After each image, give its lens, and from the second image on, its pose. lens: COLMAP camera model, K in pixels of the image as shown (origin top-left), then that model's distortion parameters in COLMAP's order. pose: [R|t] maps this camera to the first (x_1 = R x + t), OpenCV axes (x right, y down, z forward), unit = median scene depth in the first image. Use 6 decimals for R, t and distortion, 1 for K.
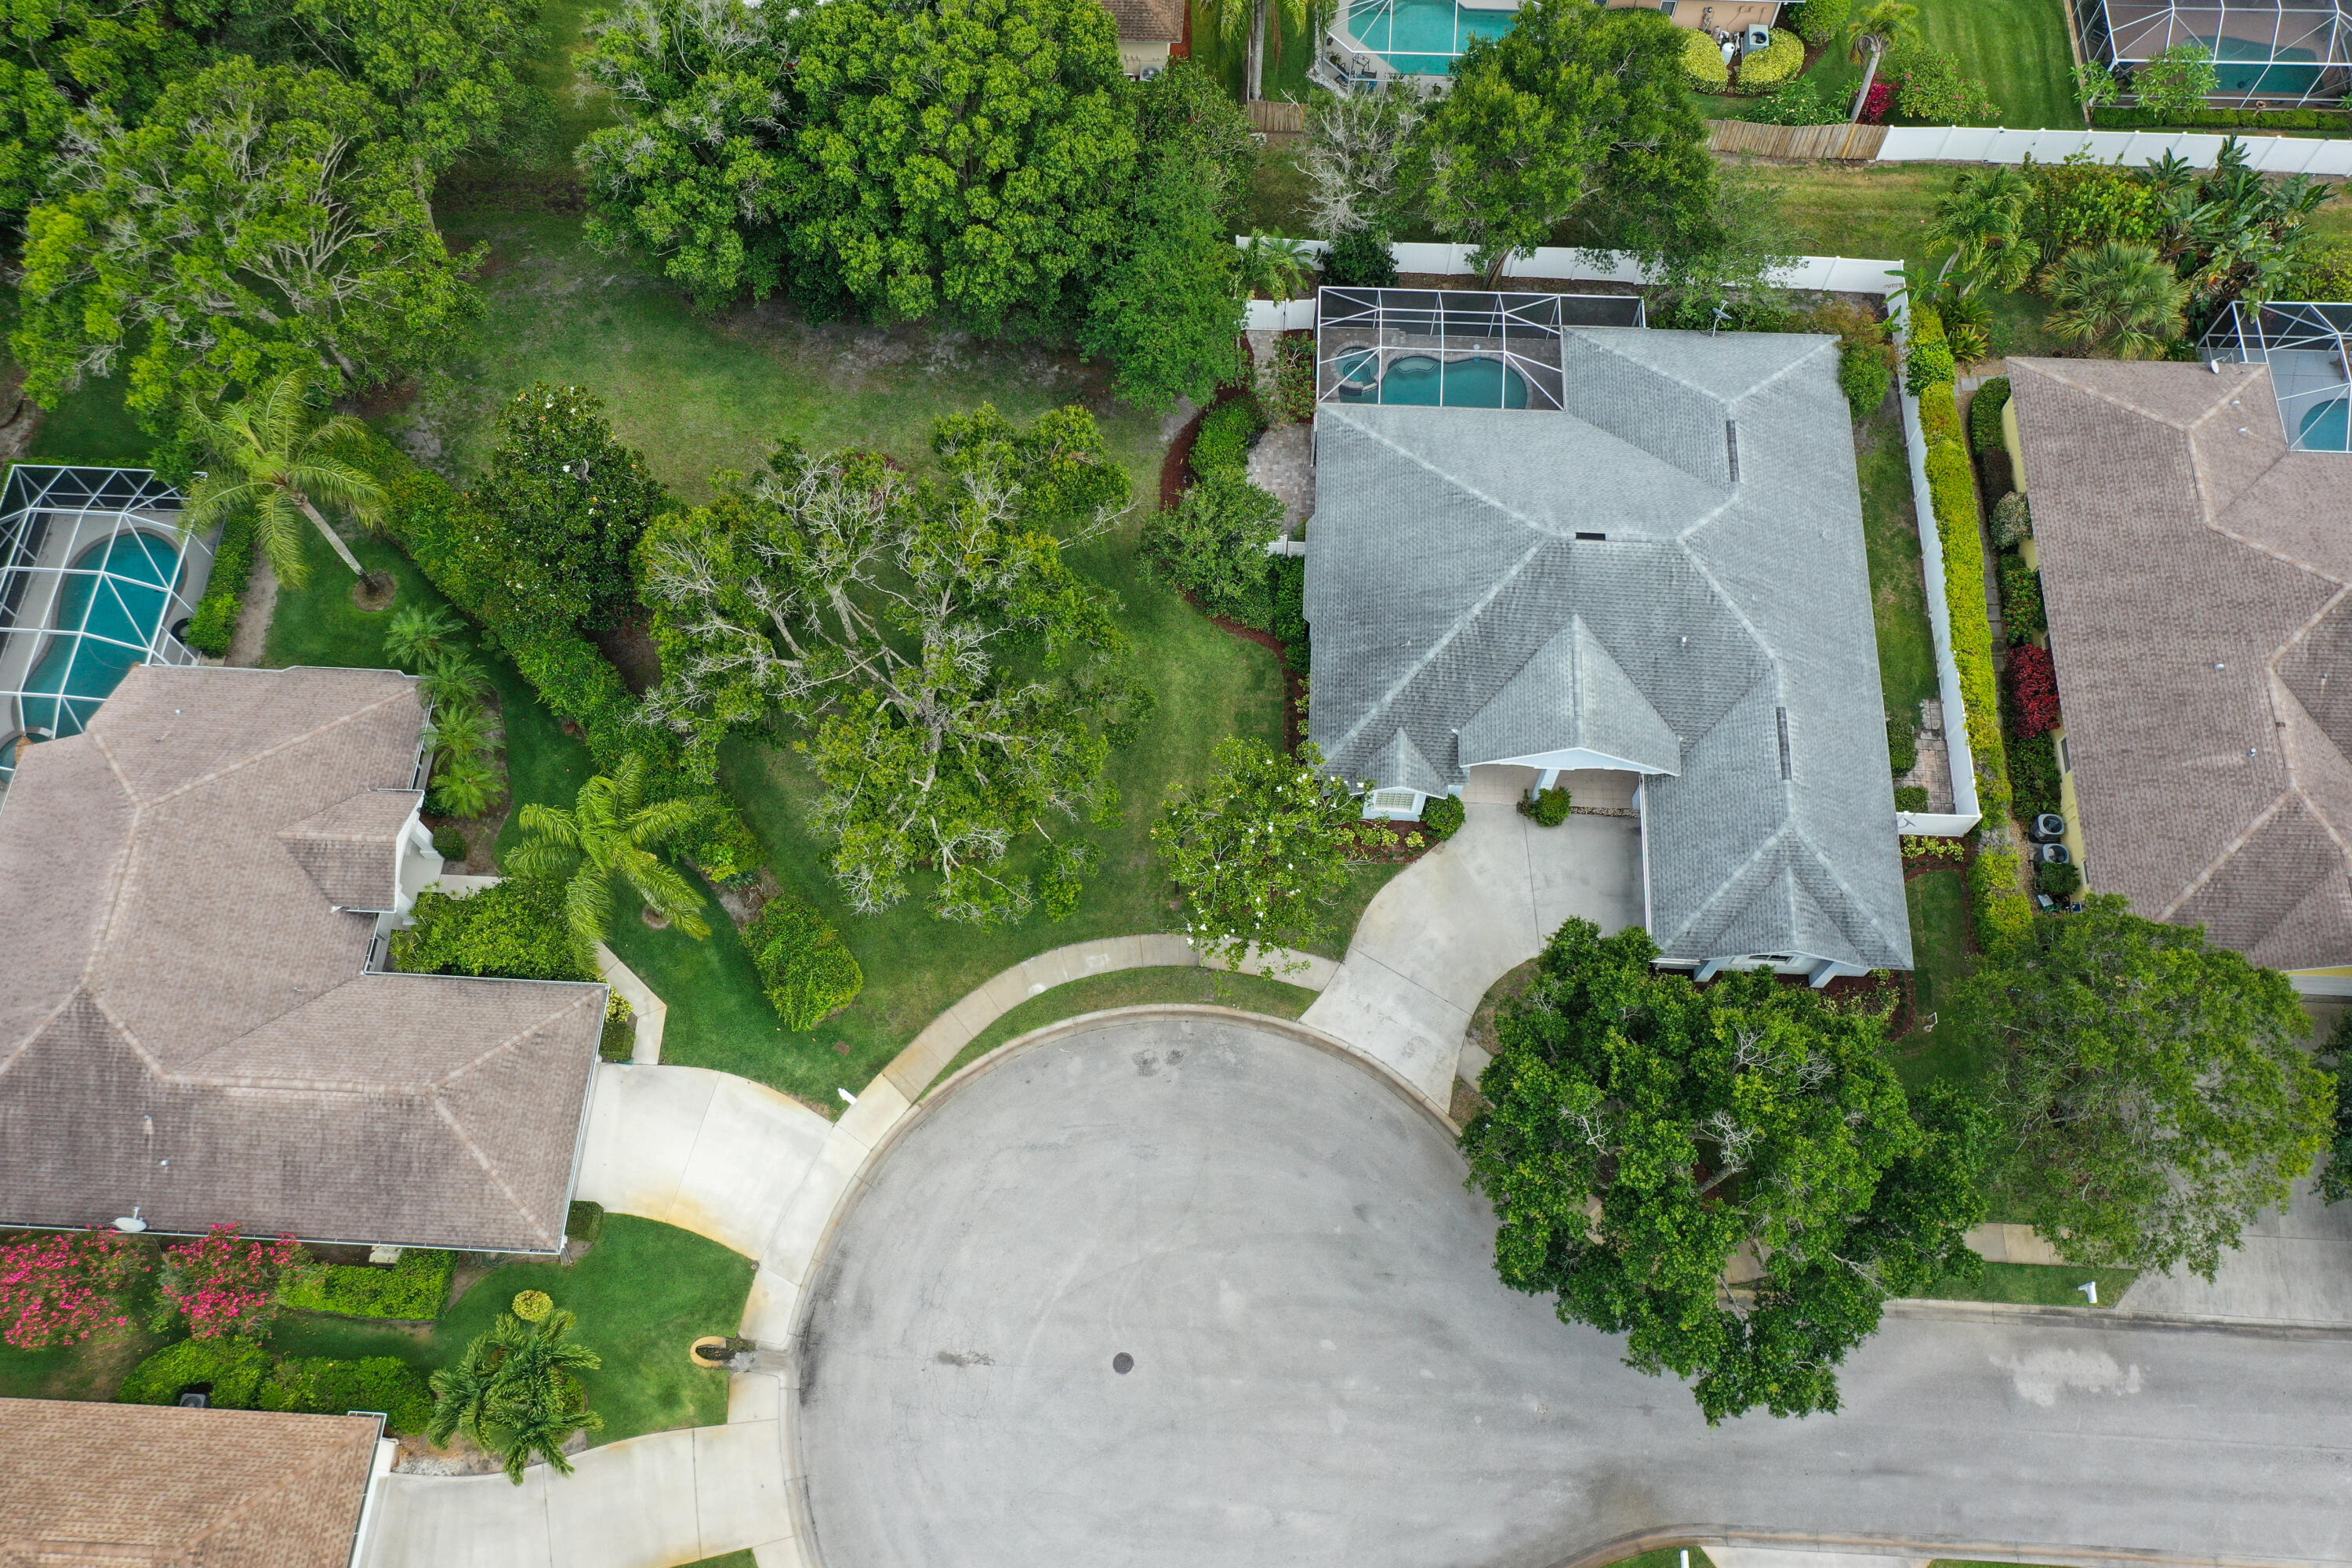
lens RADIAL K [[1859.7, 0, 1171.1], [0, 1859.7, 784.4], [0, 0, 1]] dist [0.014814, -0.000339]
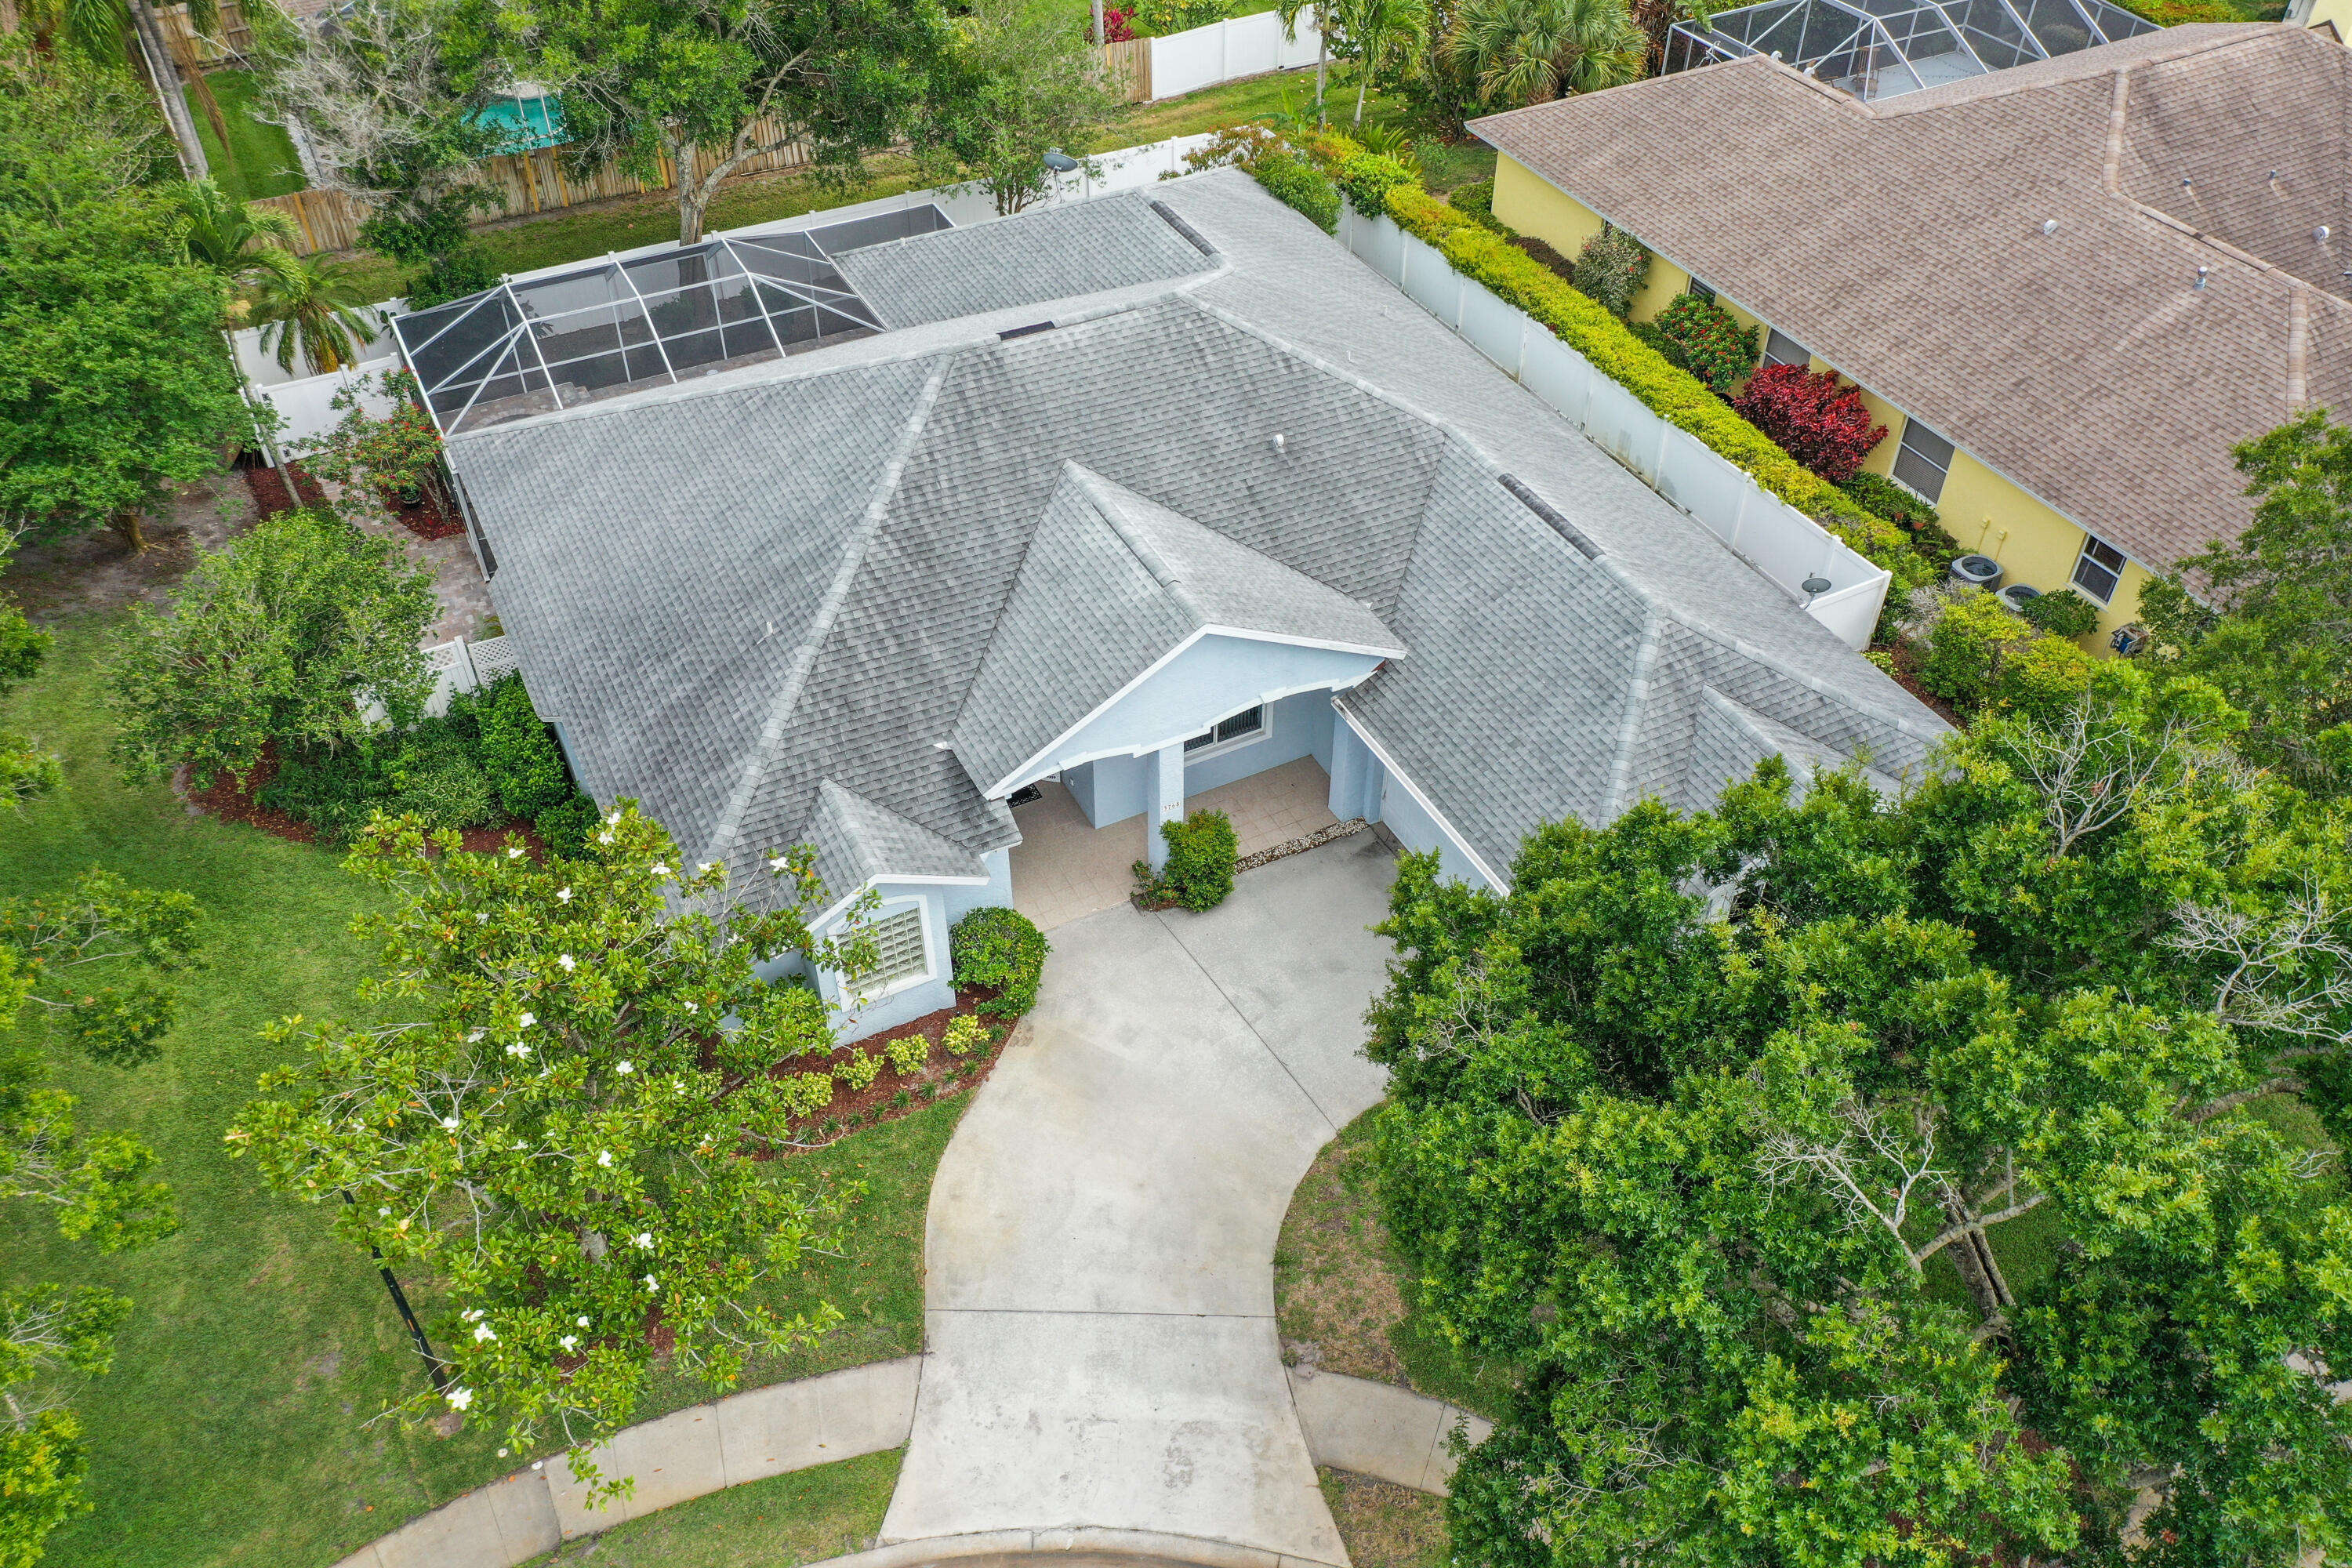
lens RADIAL K [[1859.7, 0, 1171.1], [0, 1859.7, 784.4], [0, 0, 1]] dist [0.014814, -0.000339]
pose [[0.864861, -0.328935, 0.379233, 0.027310], [0.453797, 0.835298, -0.310396, 0.140953], [-0.214672, 0.440544, 0.871686, 0.594655]]
